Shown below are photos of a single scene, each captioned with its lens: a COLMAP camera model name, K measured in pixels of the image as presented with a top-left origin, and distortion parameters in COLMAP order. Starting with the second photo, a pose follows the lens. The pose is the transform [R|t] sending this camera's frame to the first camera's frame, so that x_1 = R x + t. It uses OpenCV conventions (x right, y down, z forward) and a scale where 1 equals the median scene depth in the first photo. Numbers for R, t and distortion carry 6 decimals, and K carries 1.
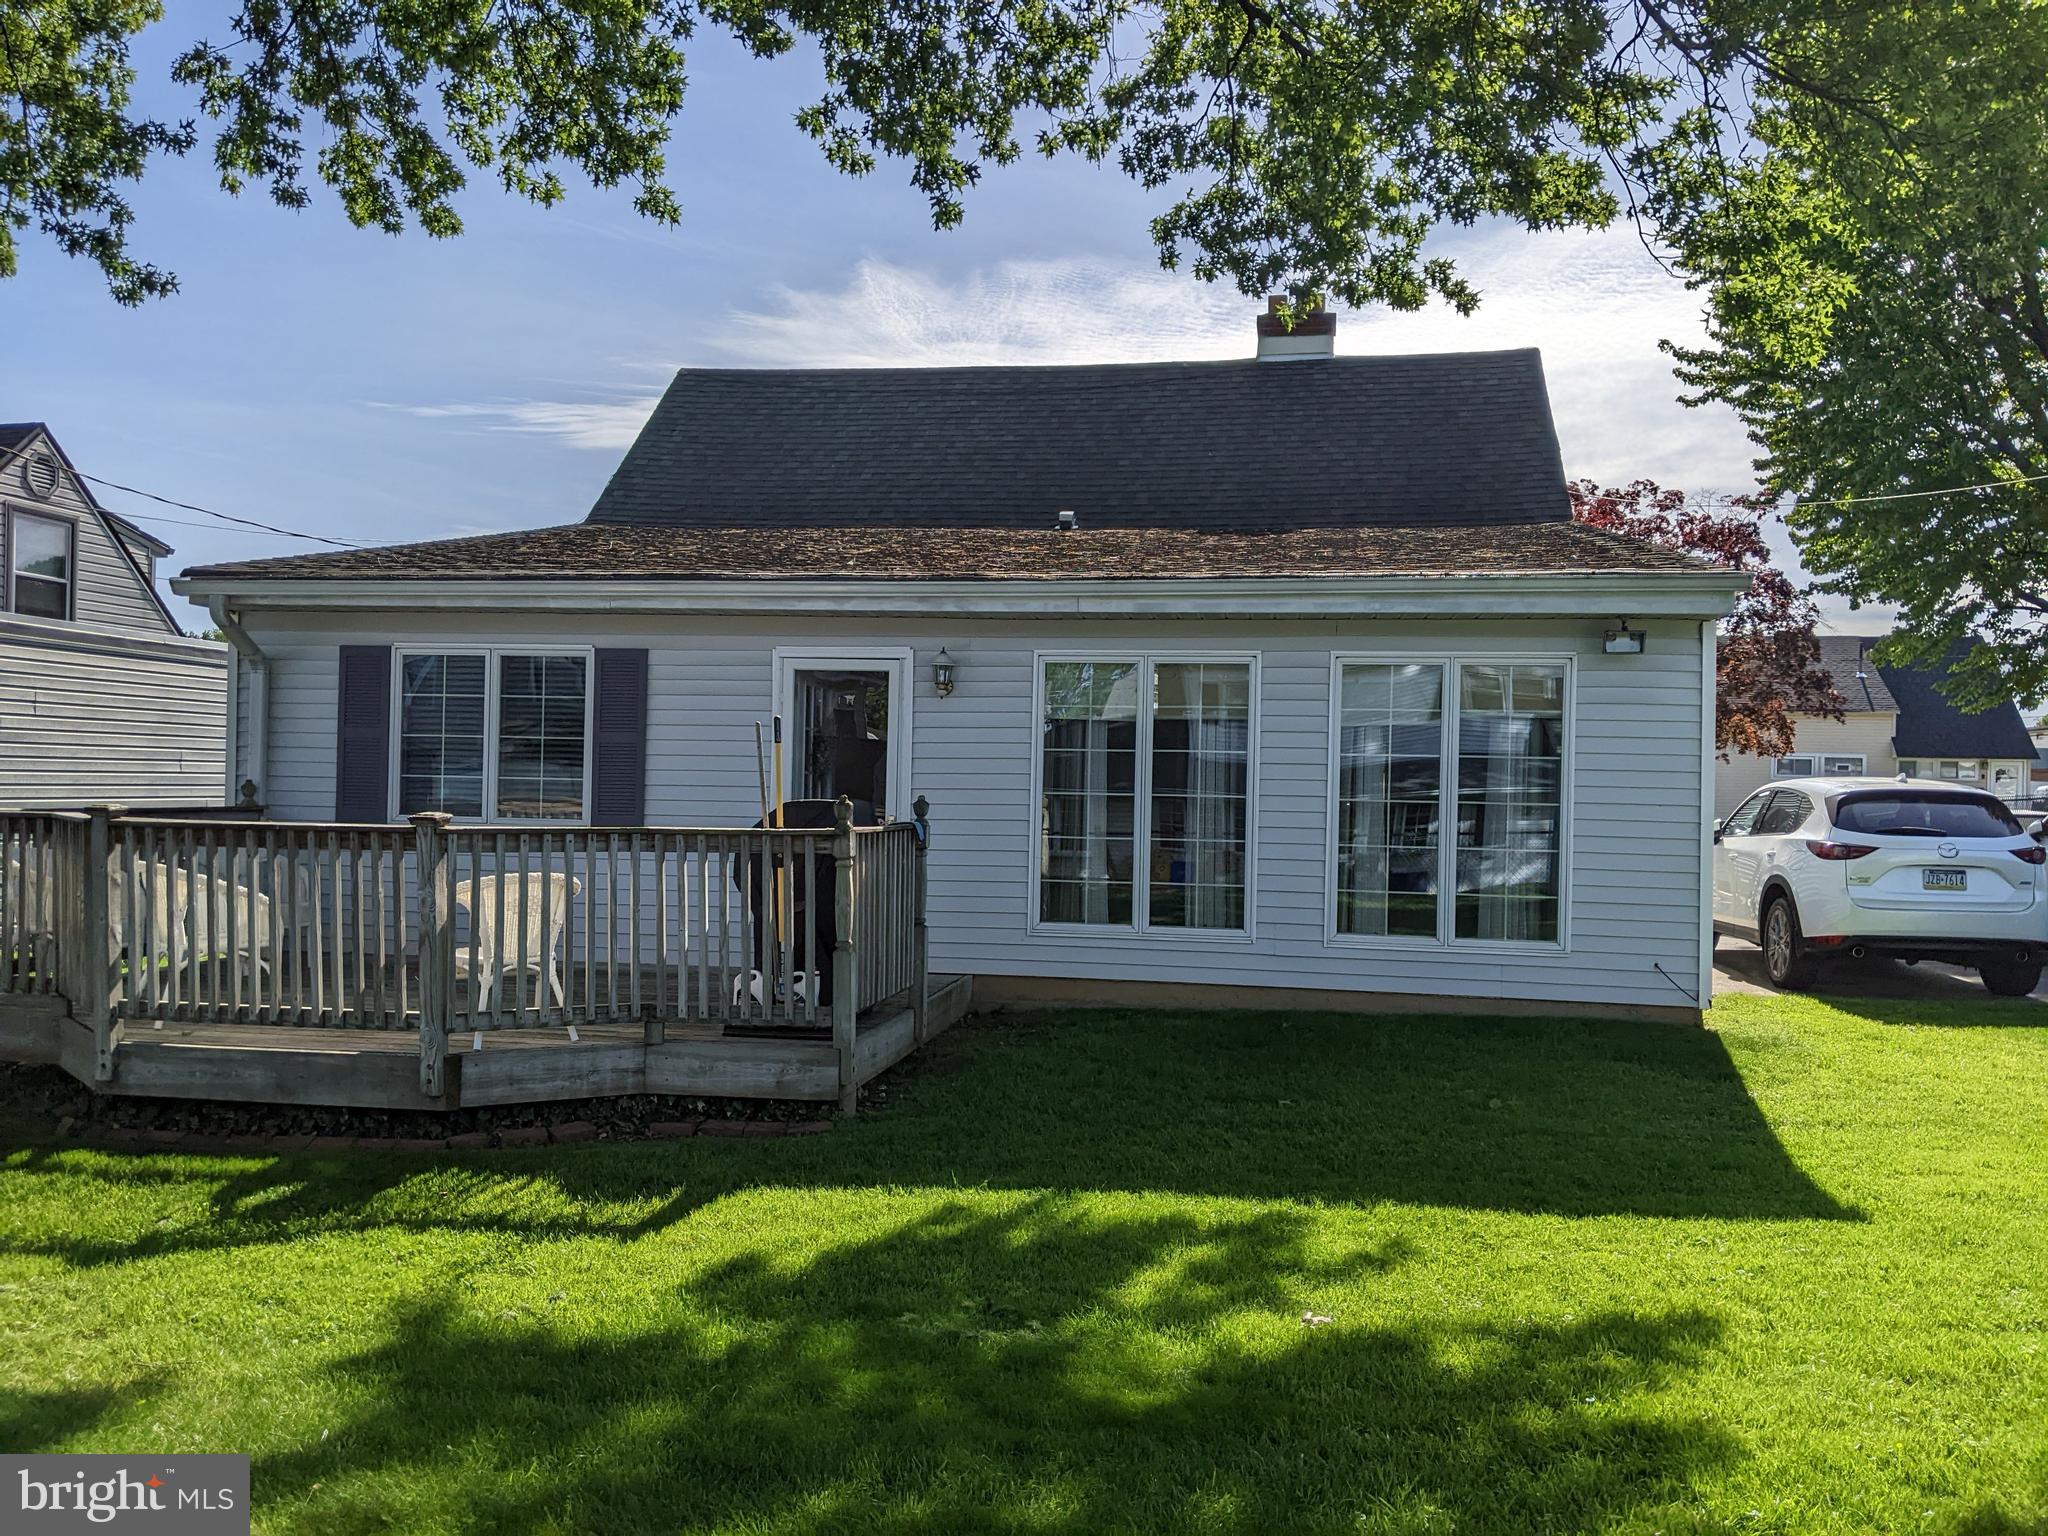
lens RADIAL K [[1630.5, 0, 1023.0], [0, 1630.5, 778.4], [0, 0, 1]] dist [0.099736, -0.188565]
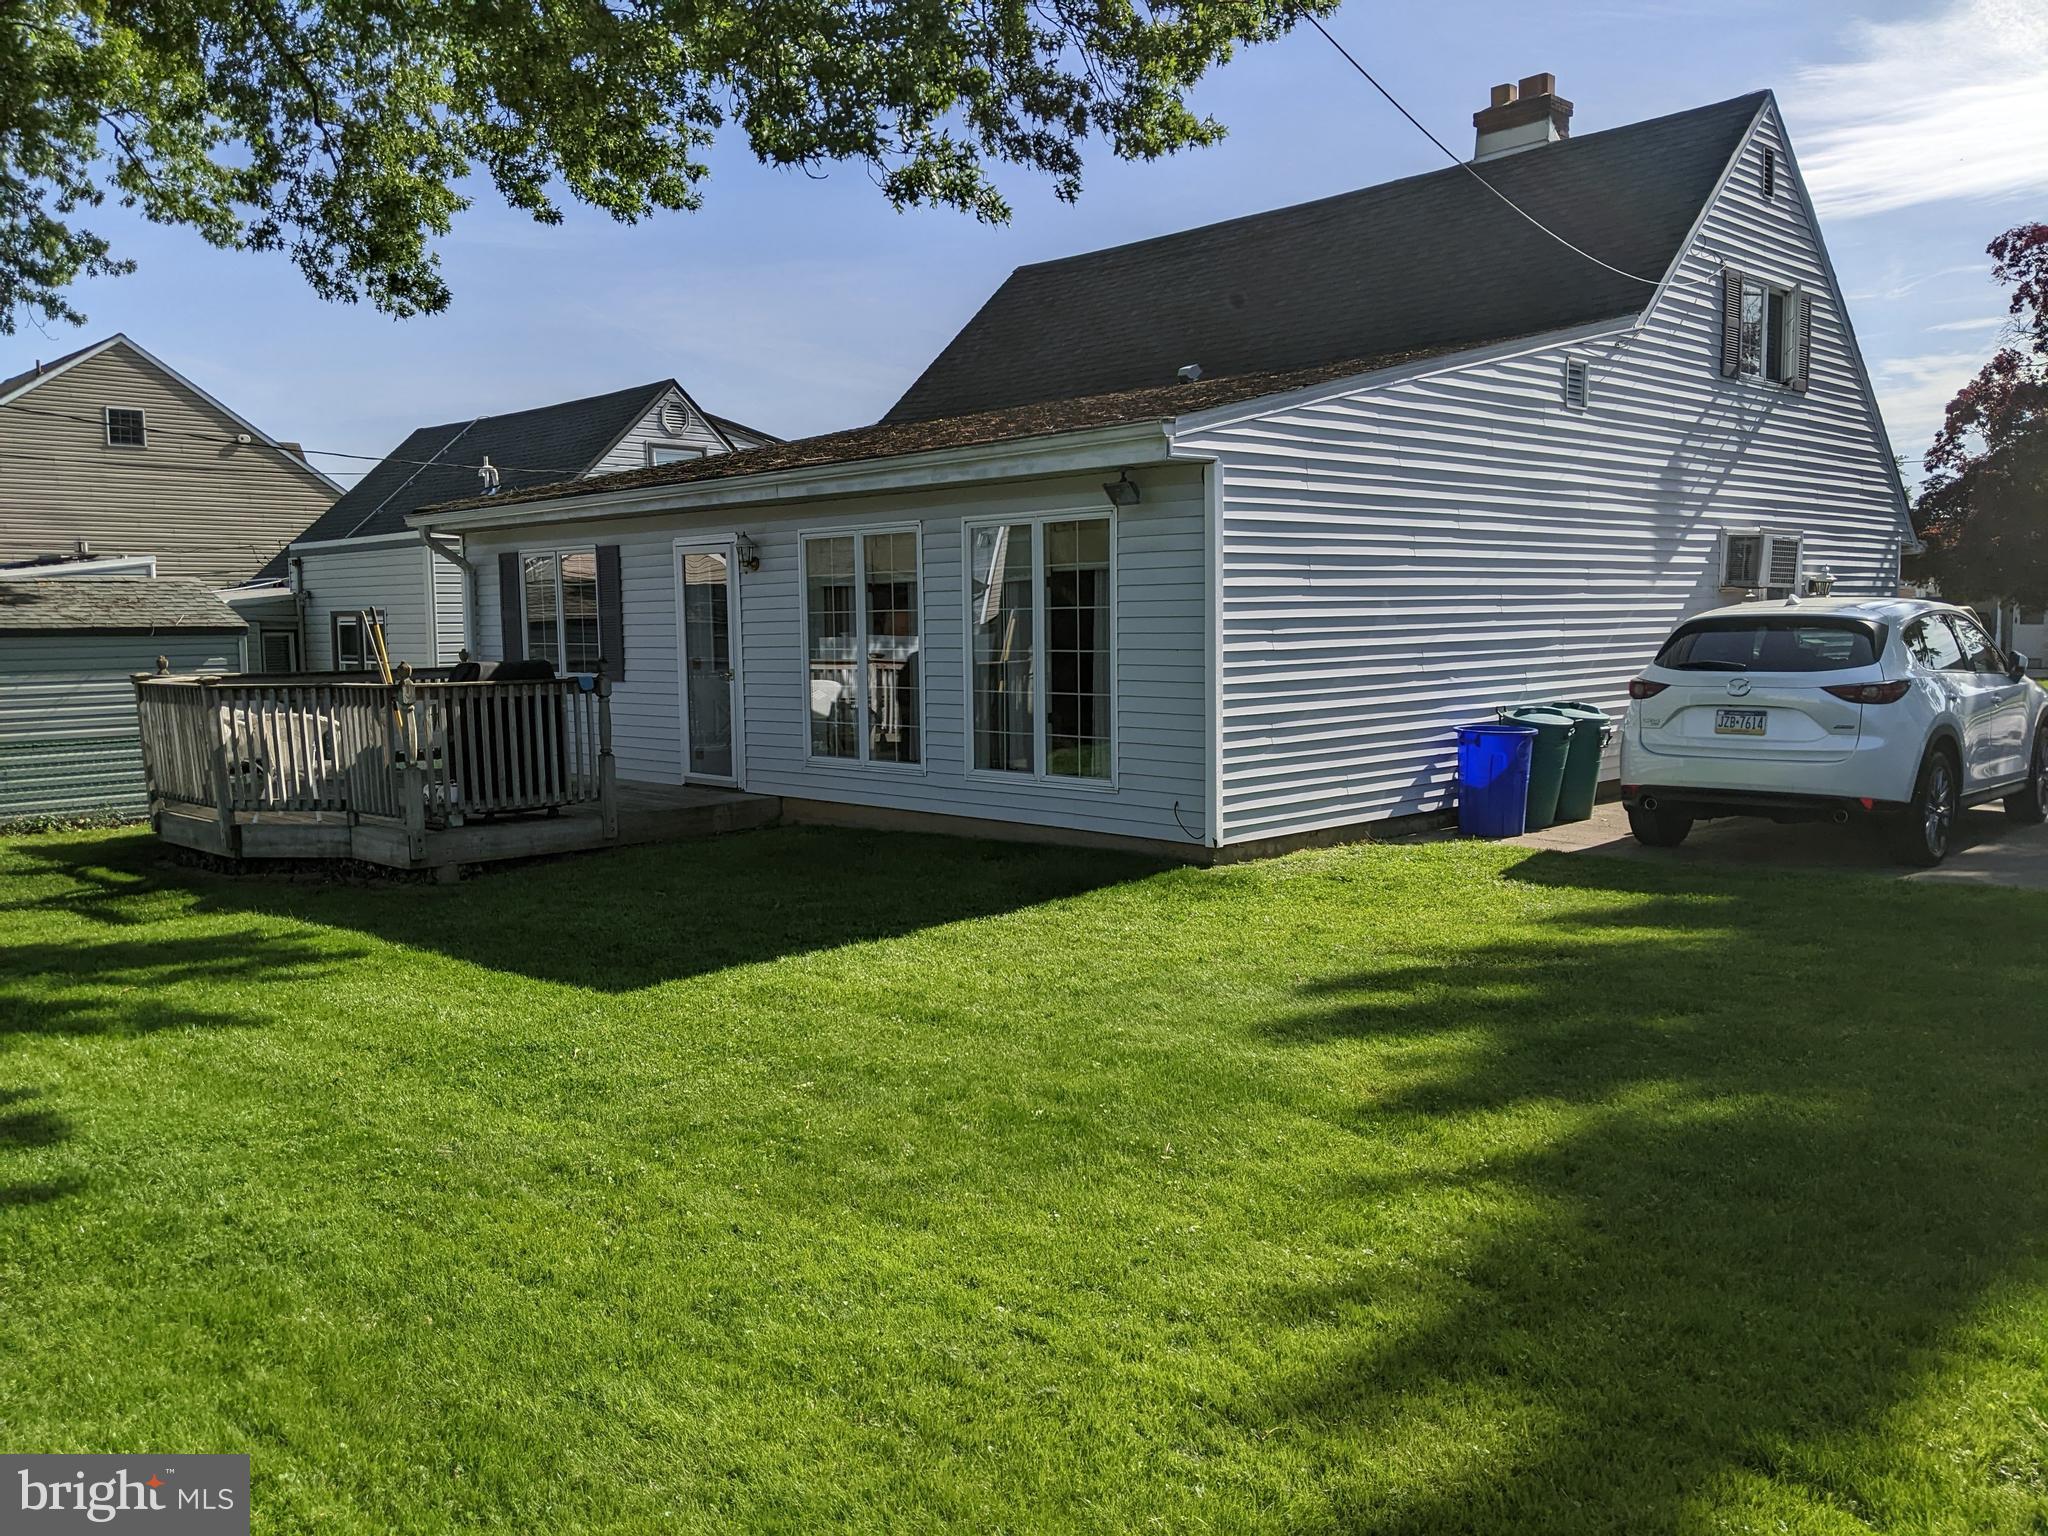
lens RADIAL K [[1633.9, 0, 1024.0], [0, 1633.9, 768.0], [0, 0, 1]] dist [0.089115, -0.117880]
pose [[0.795875, 0.023135, -0.605019, 1.249113], [0.035729, 0.995734, 0.085076, -0.000574], [0.604406, -0.089327, 0.791653, 0.172864]]
